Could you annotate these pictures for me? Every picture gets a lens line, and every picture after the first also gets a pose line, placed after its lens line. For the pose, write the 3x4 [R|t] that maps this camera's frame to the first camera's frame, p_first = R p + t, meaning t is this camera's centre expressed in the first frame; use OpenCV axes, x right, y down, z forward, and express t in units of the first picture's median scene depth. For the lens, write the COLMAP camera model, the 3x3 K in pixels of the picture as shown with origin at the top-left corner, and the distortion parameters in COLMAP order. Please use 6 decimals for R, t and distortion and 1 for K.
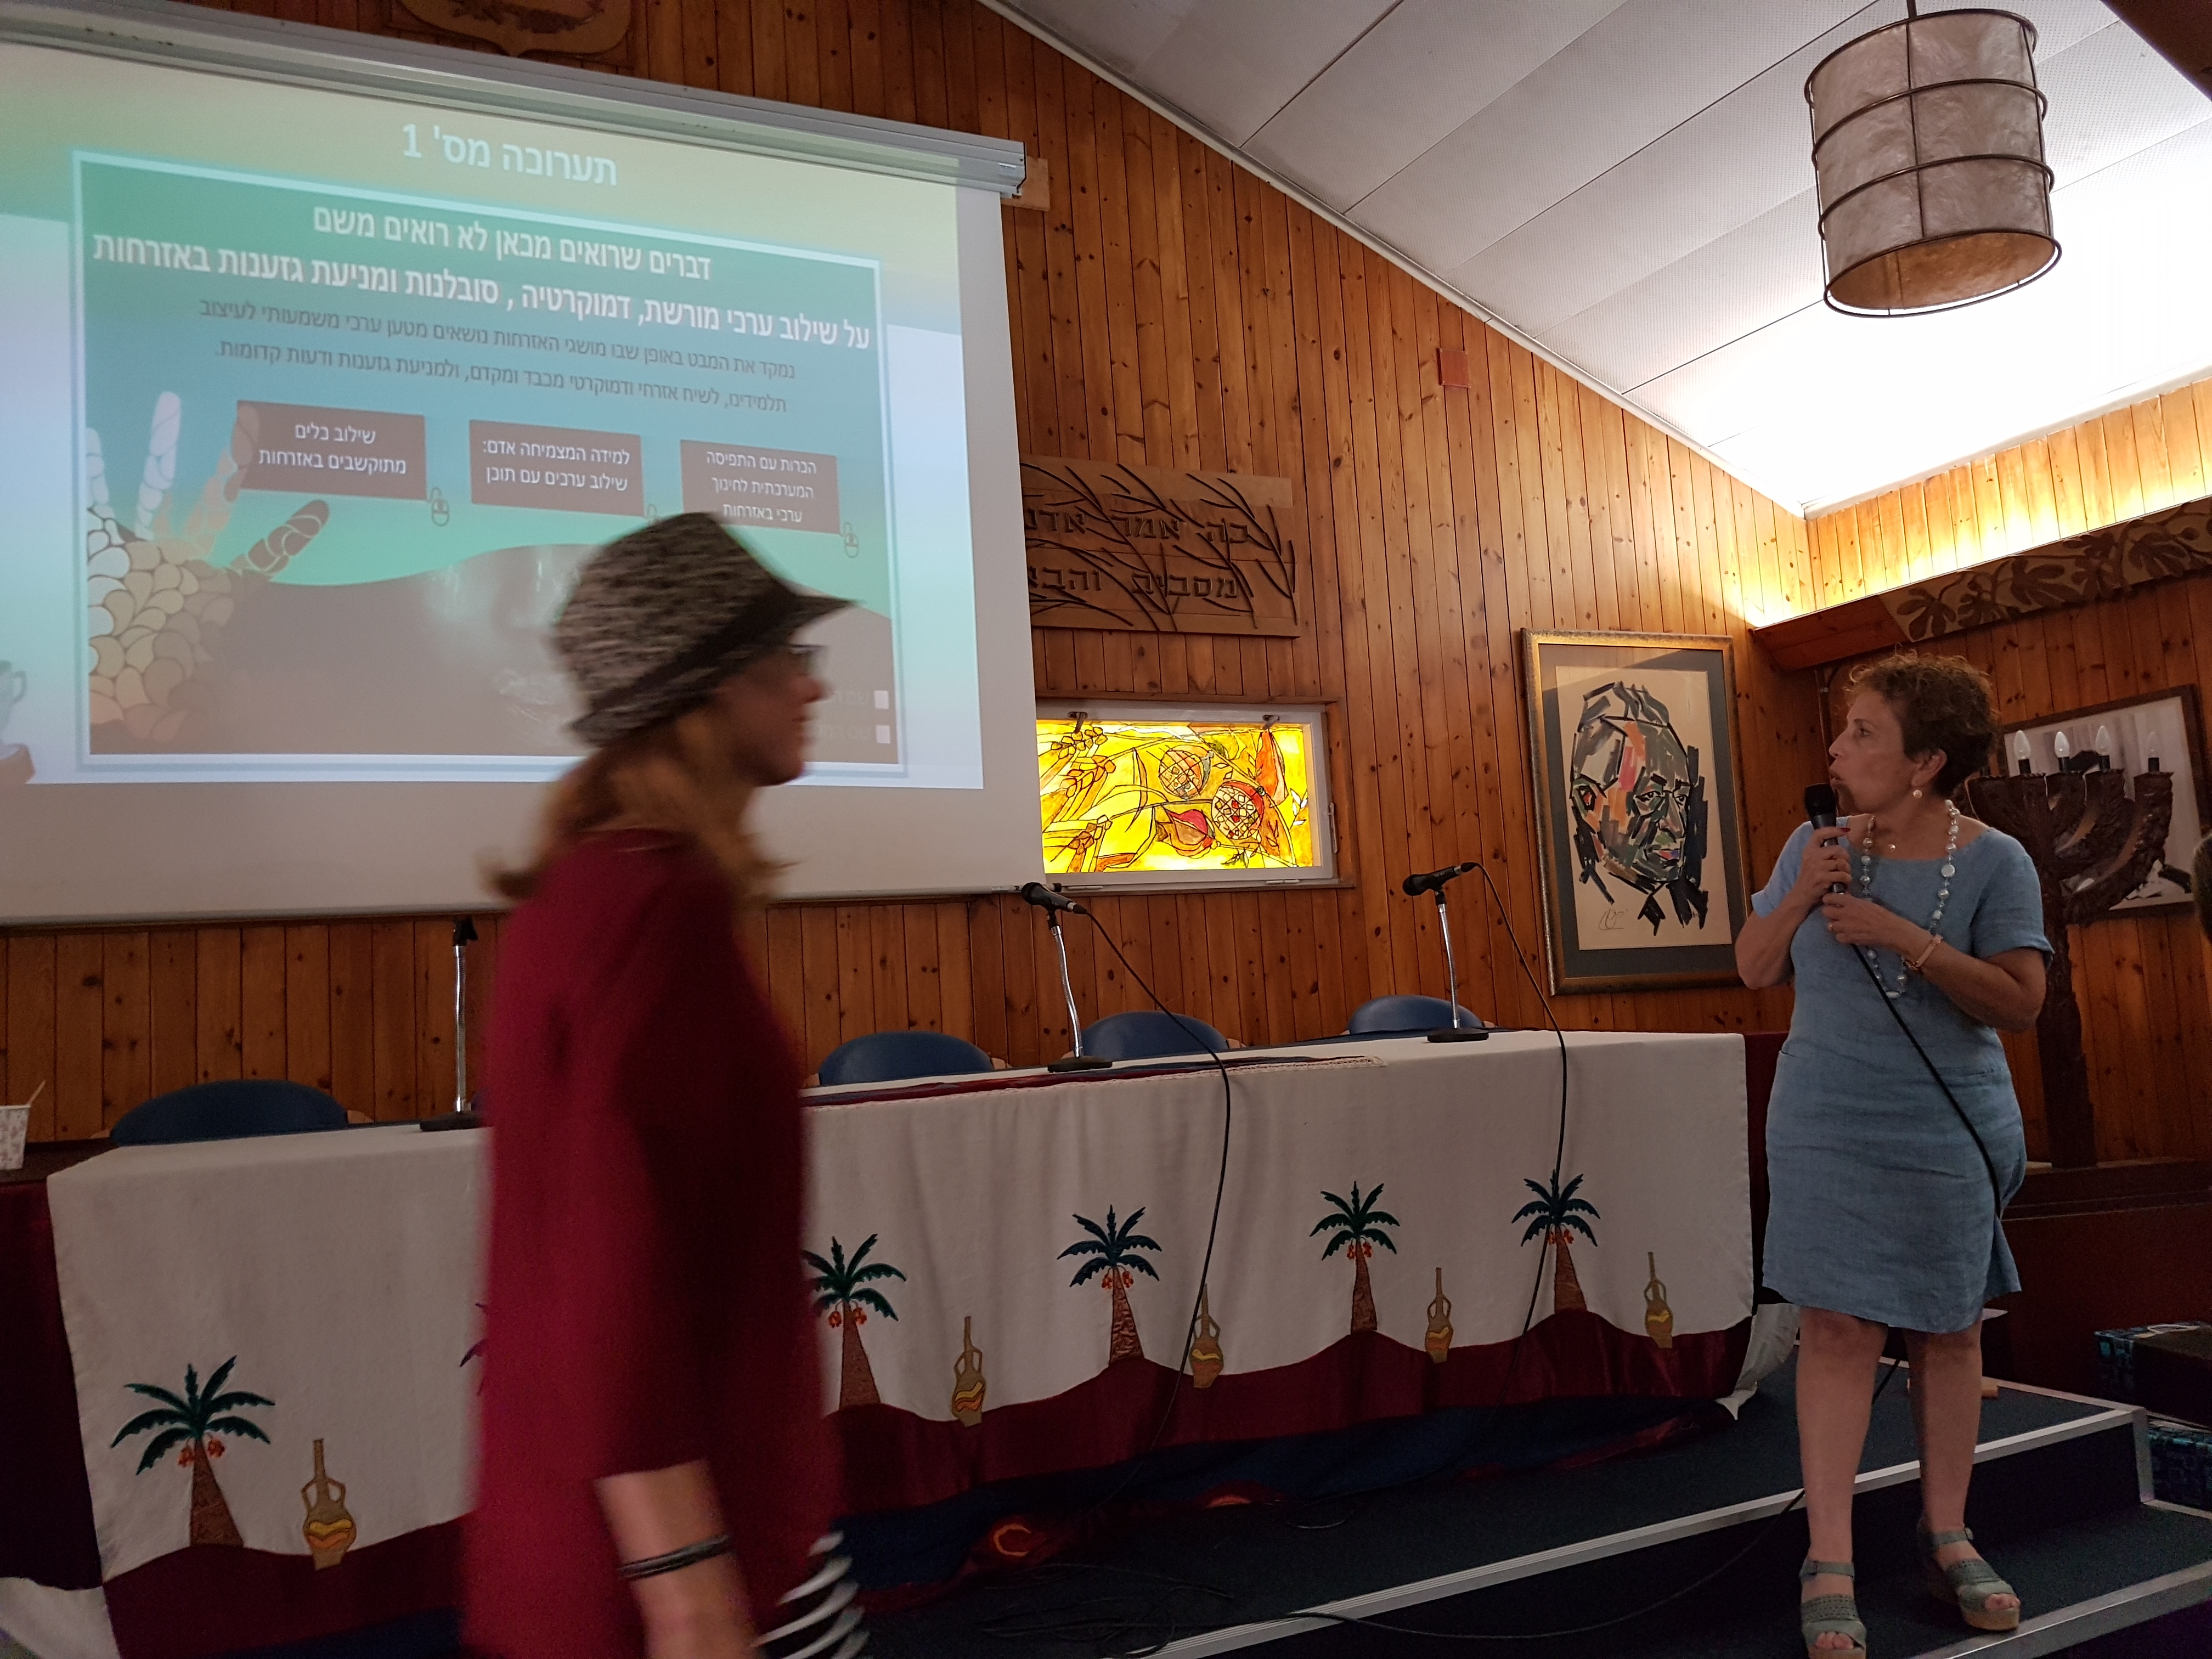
lens RADIAL K [[1656.2, 0, 1102.3], [0, 1656.2, 886.8], [0, 0, 1]] dist [0.123028, -0.159744]
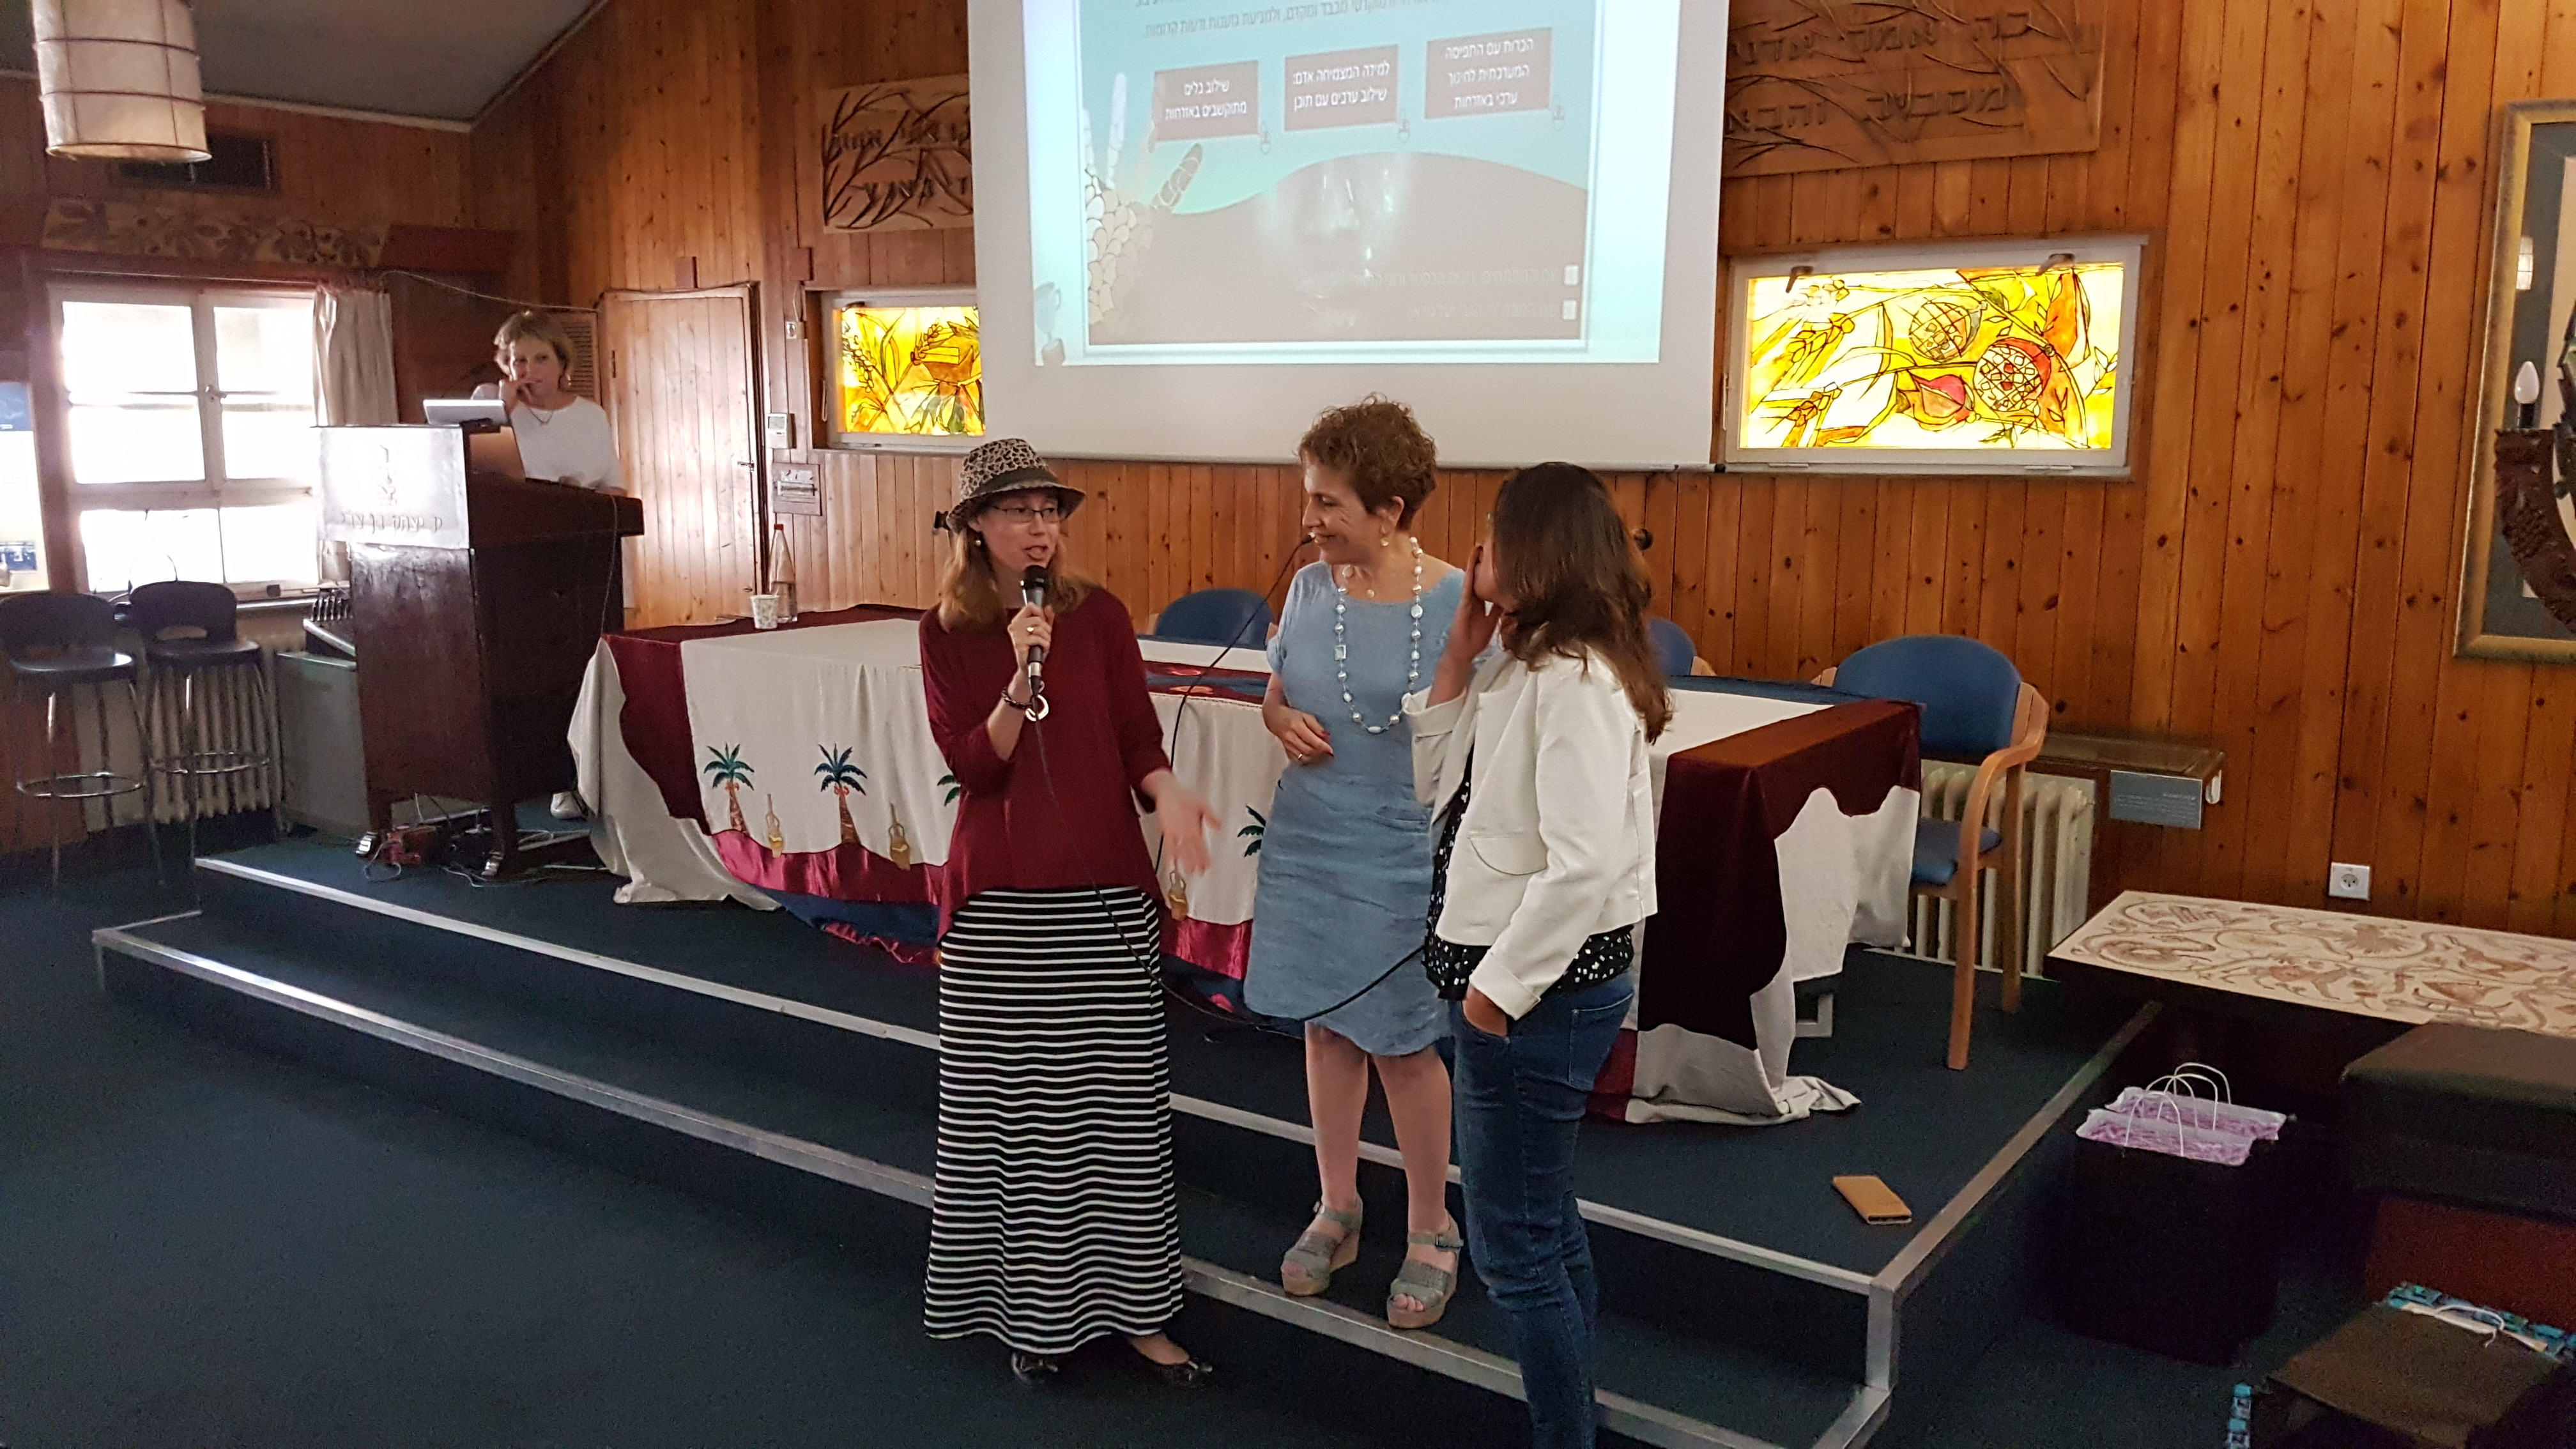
lens RADIAL K [[1970.0, 0, 1287.9], [0, 1970.0, 739.5], [0, 0, 1]] dist [0.108236, -0.186571]
pose [[0.496237, 0.206852, -0.843185, 0.788165], [0.027068, 0.967044, 0.253168, -0.133993], [0.867765, -0.148455, 0.474284, 0.196492]]
